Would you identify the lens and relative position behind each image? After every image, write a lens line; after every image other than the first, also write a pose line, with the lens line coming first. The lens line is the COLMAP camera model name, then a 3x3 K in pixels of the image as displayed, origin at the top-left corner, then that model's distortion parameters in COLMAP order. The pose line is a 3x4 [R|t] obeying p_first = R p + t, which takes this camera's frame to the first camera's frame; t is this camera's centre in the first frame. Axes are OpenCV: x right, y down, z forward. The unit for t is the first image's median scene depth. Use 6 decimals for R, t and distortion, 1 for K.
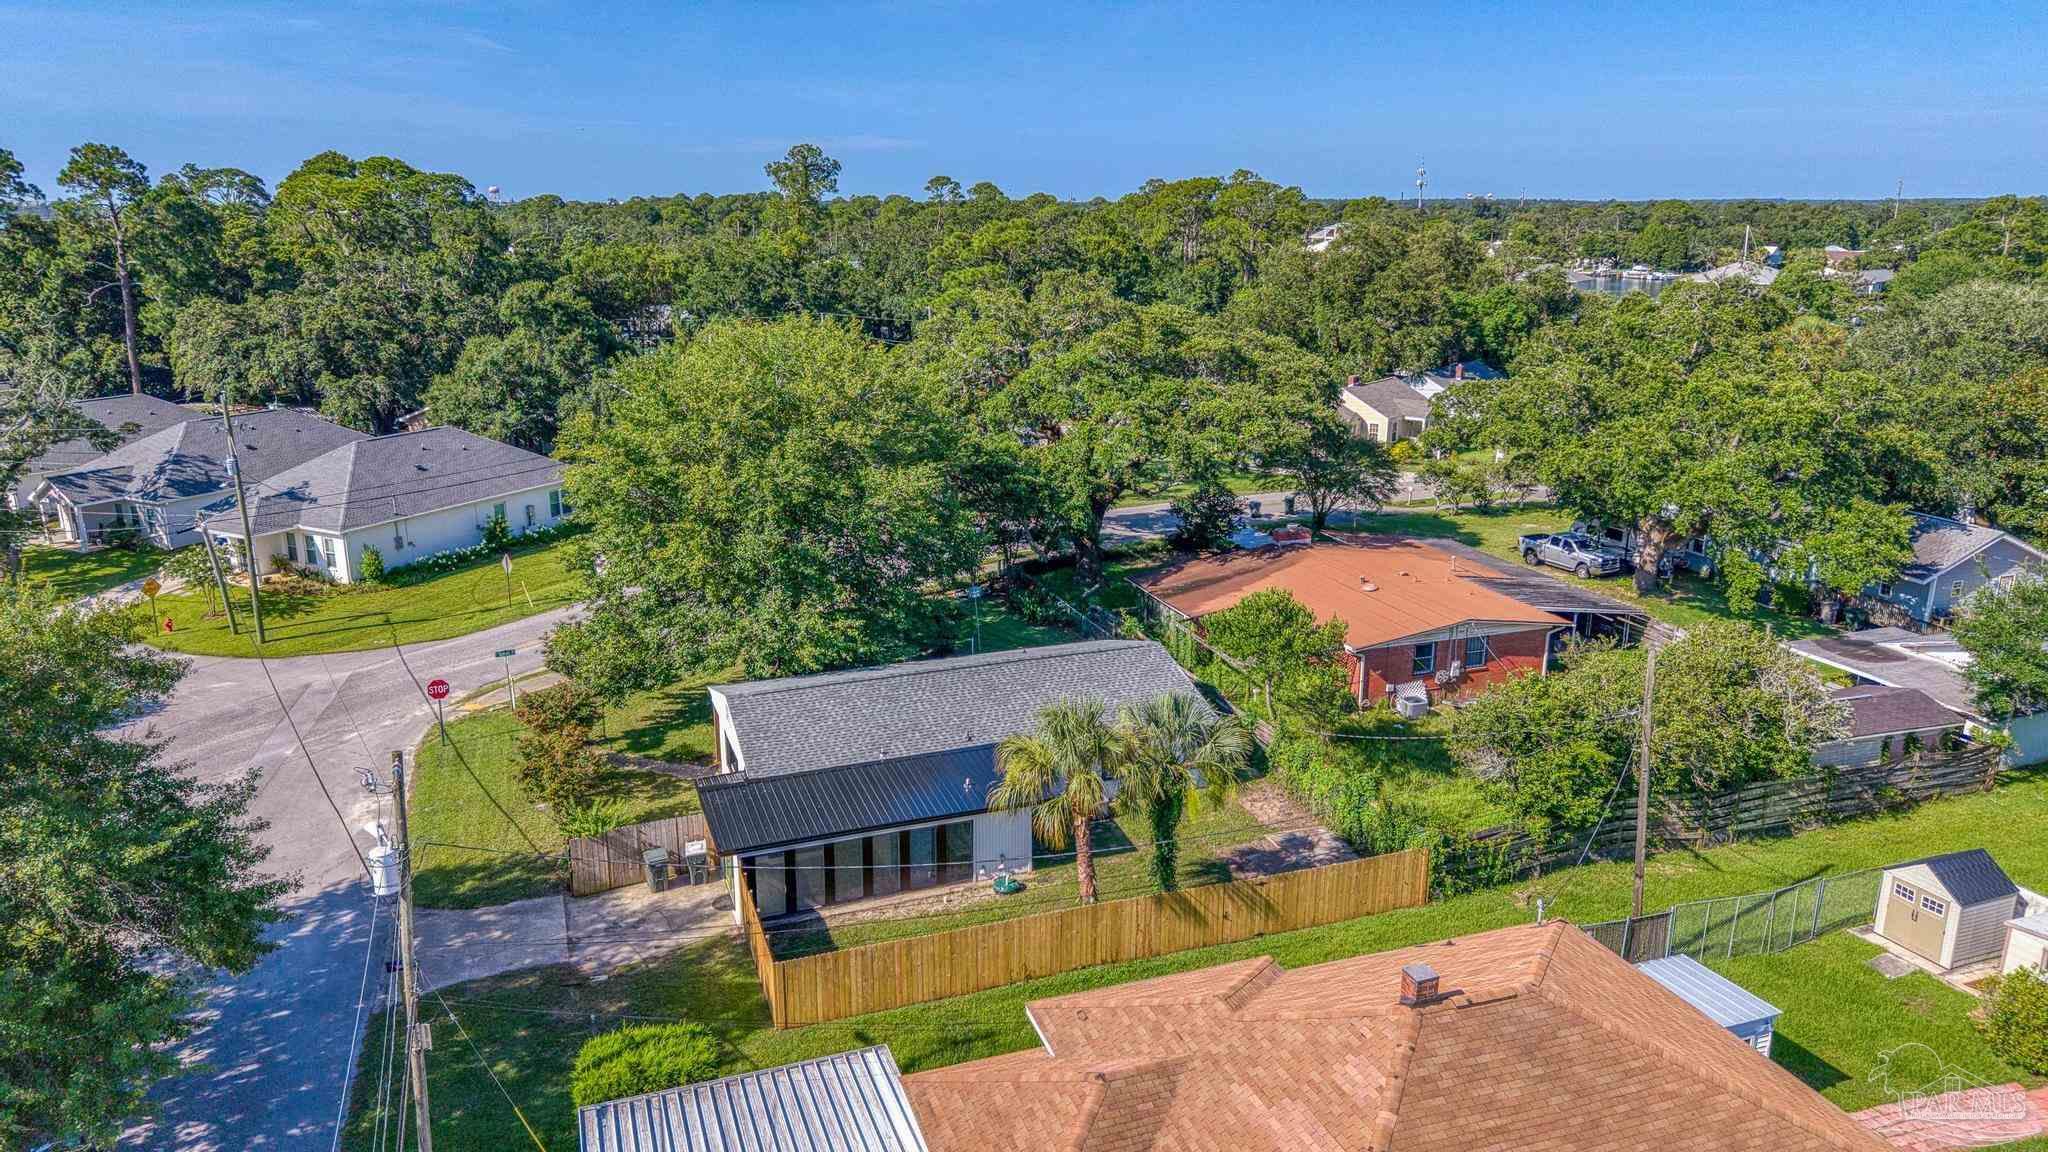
lens RADIAL K [[1412.5, 0, 1021.4], [0, 1412.5, 500.7], [0, 0, 1]] dist [0.048621, -0.002440]
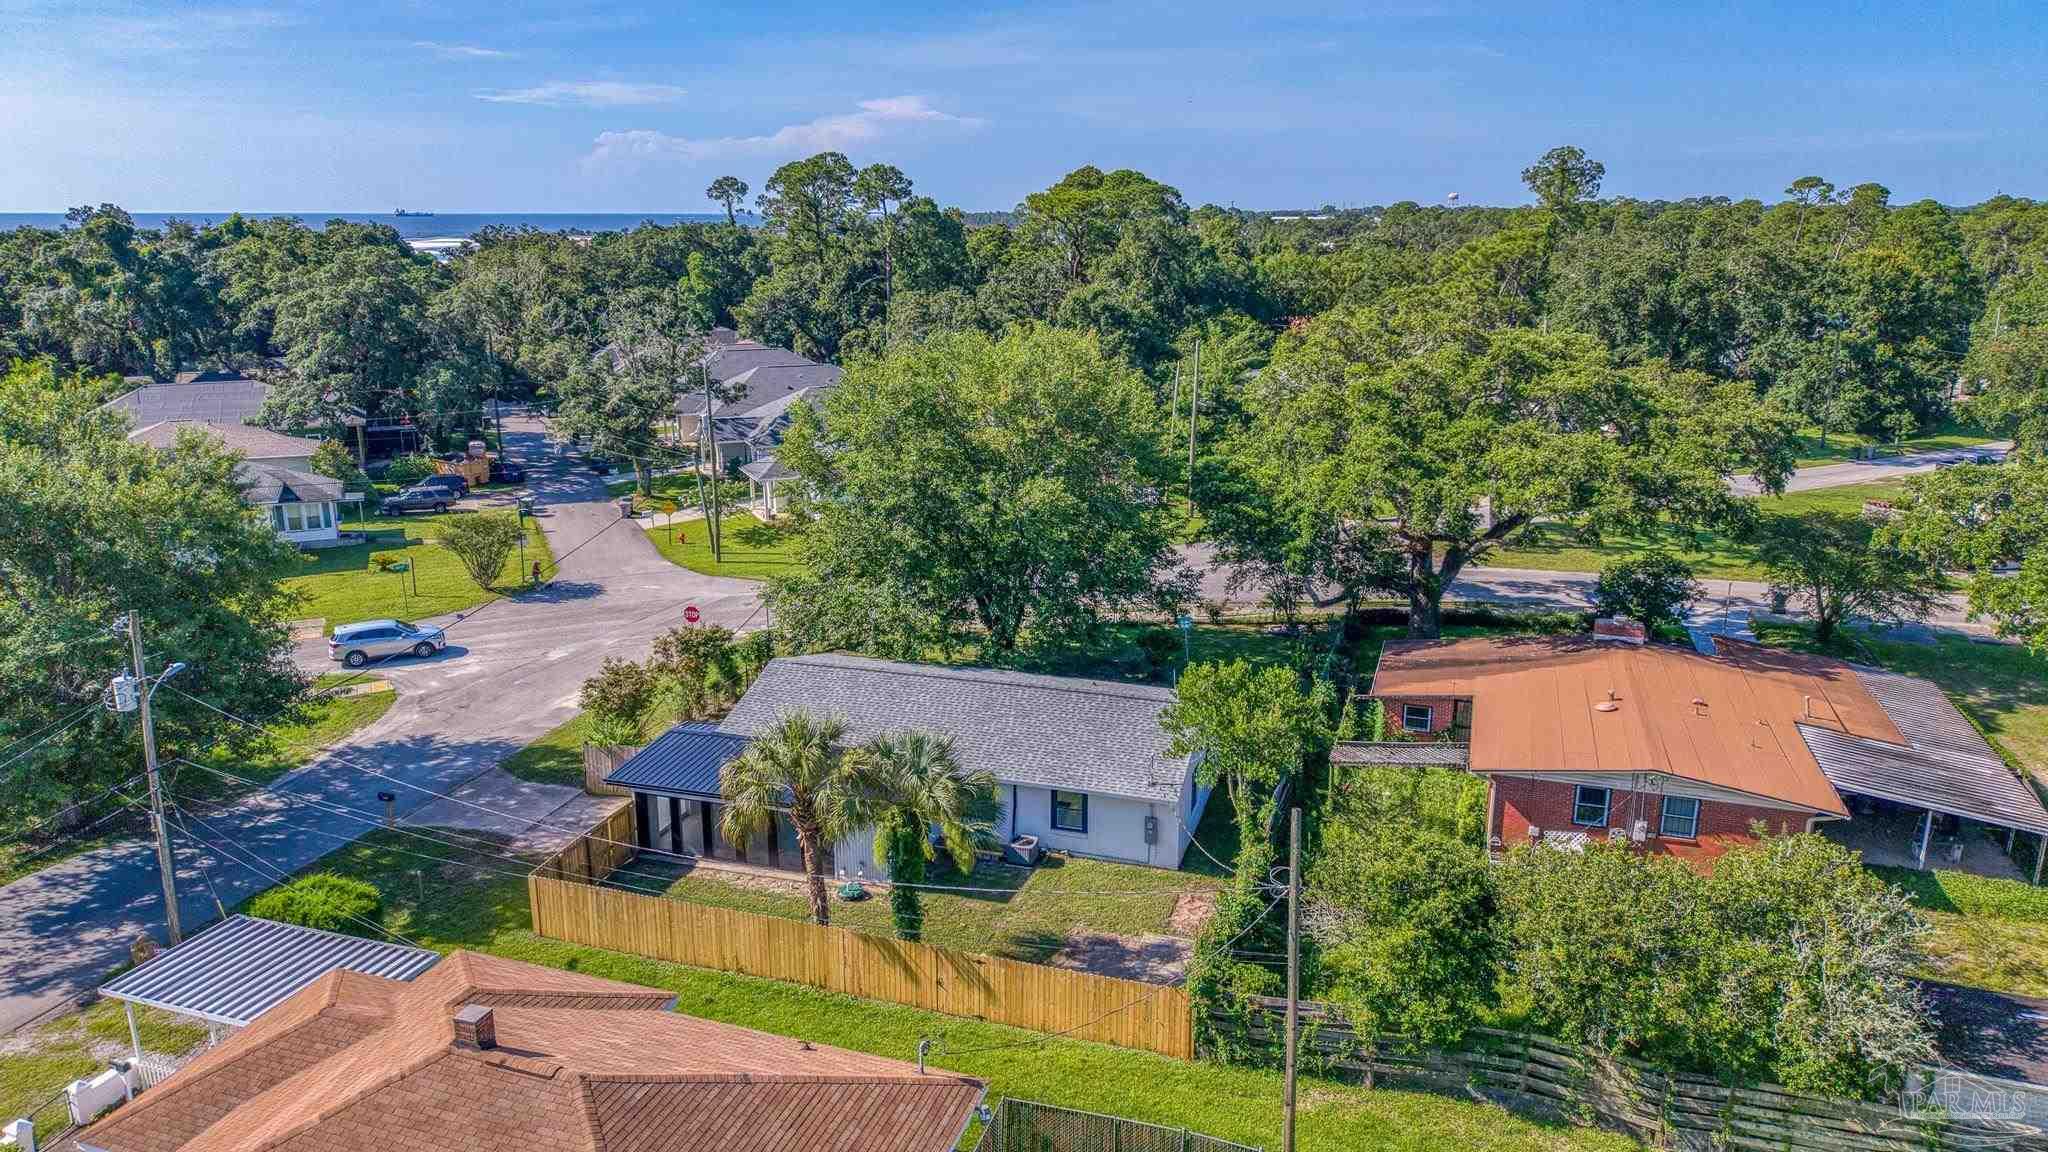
lens RADIAL K [[1412.5, 0, 1021.4], [0, 1412.5, 500.7], [0, 0, 1]] dist [0.048621, -0.002440]
pose [[0.780527, 0.123397, -0.612823, 0.619144], [-0.127600, 0.991133, 0.037055, -0.050310], [0.611961, 0.049274, 0.789351, 0.253559]]
